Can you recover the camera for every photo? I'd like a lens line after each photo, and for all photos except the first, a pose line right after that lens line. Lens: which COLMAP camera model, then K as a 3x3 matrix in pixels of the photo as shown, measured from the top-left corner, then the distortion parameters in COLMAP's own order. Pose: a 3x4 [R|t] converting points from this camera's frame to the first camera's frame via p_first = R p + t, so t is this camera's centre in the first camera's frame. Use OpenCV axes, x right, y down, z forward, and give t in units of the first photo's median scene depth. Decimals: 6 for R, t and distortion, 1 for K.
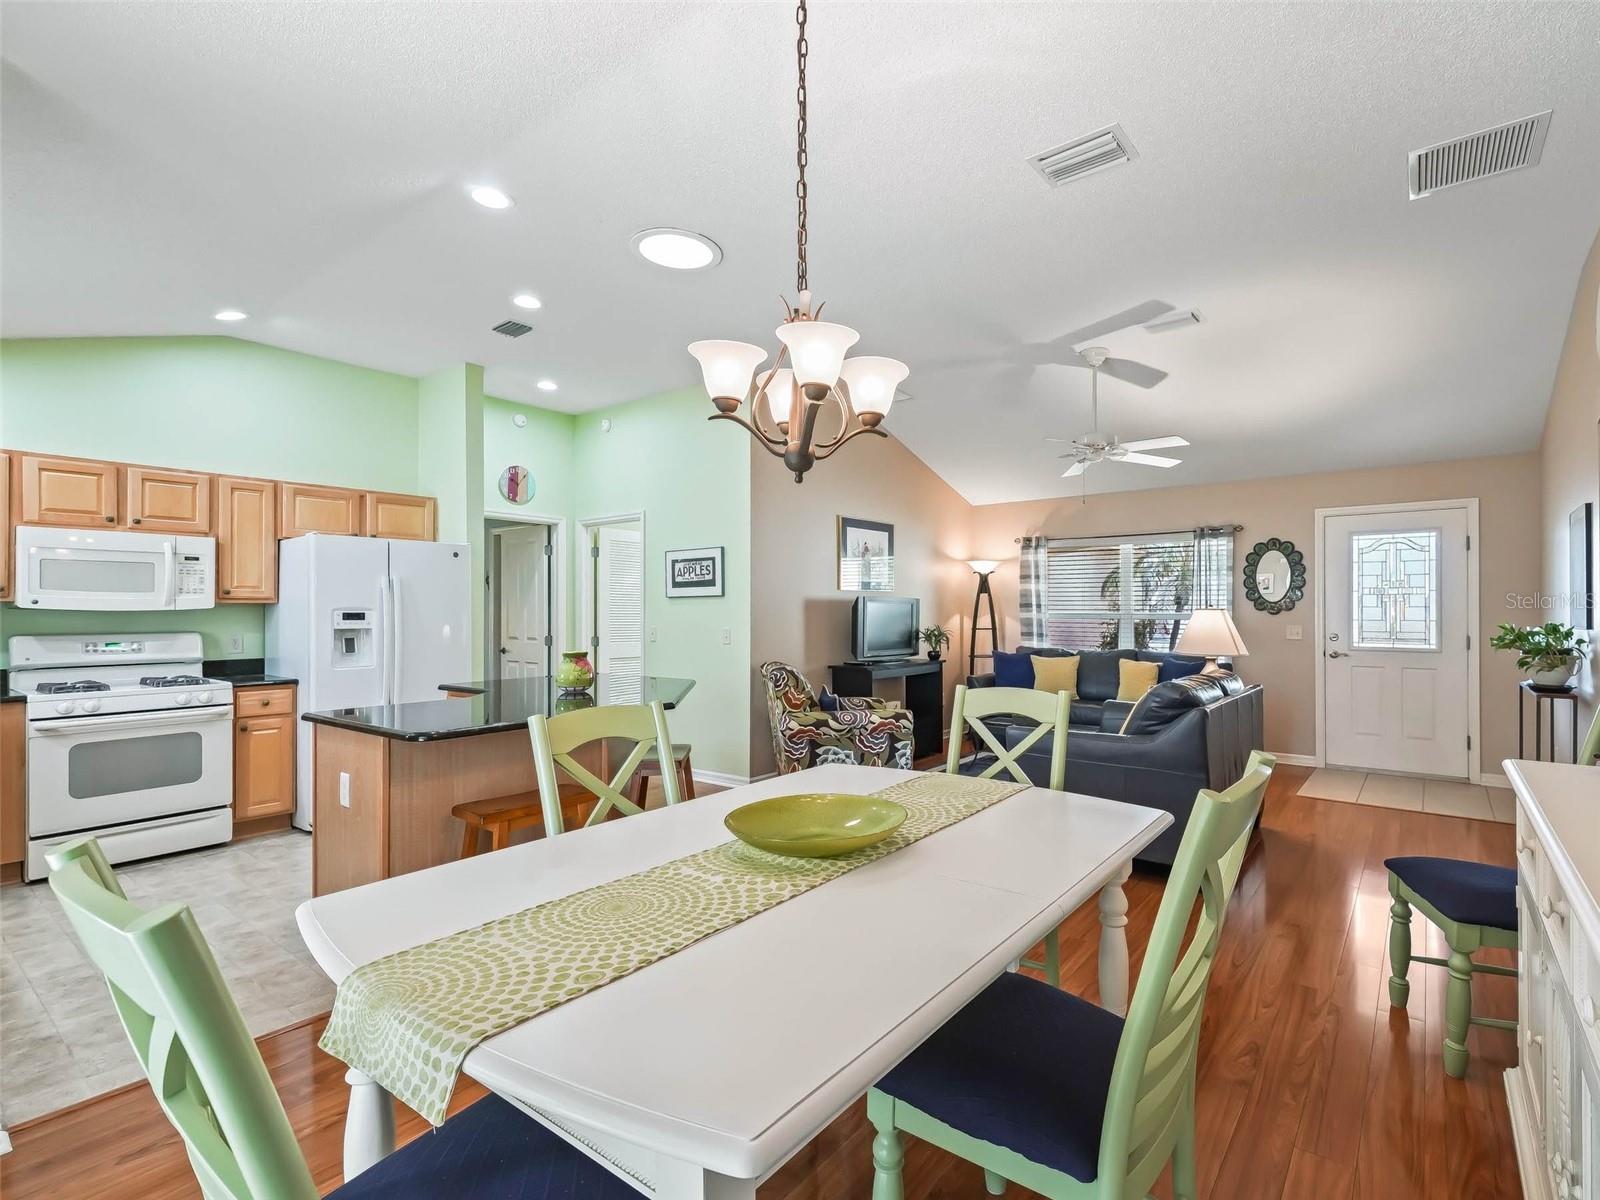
lens RADIAL K [[729.9, 0, 874.1], [0, 729.9, 604.4], [0, 0, 1]] dist [-0.001580, -0.000646]
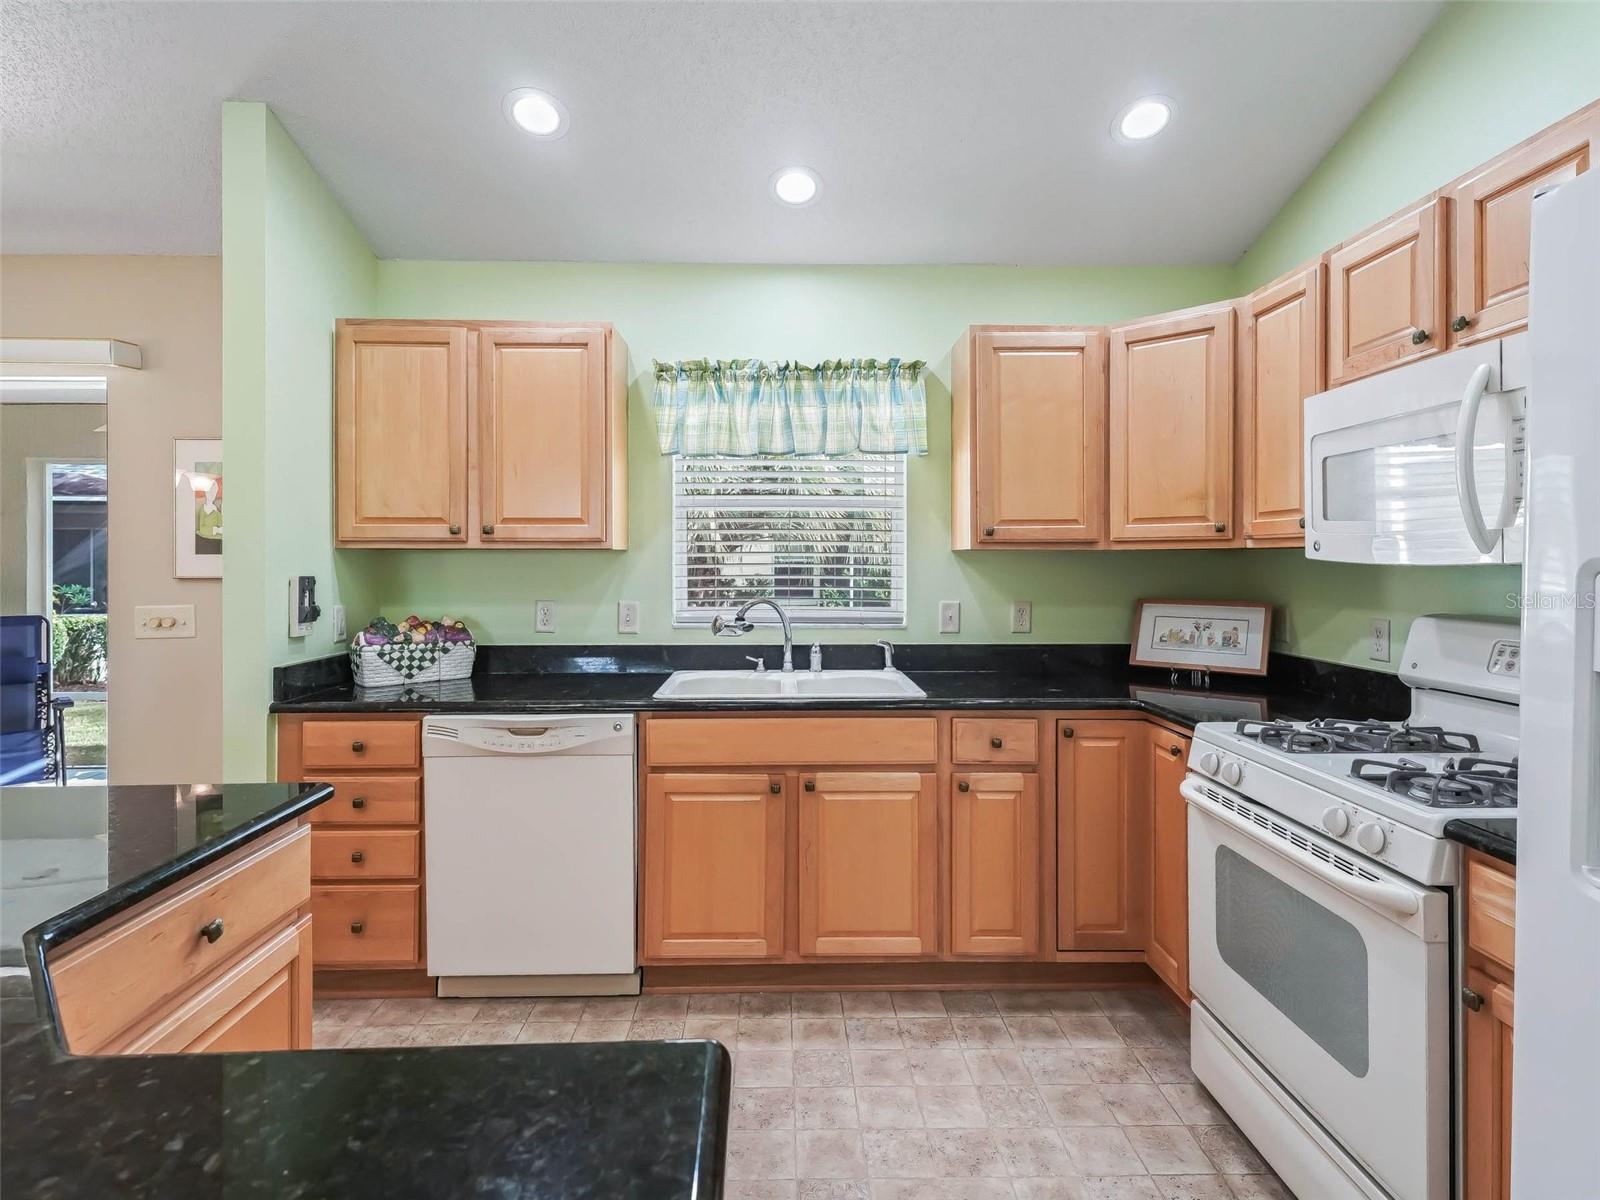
lens RADIAL K [[825.8, 0, 801.7], [0, 825.8, 563.3], [0, 0, 1]] dist [0.016072, -0.000222]
pose [[-0.800288, 0.004507, -0.599599, -0.454977], [0.006331, 0.999980, -0.000933, 0.005318], [0.599583, -0.004543, -0.800300, 1.055969]]
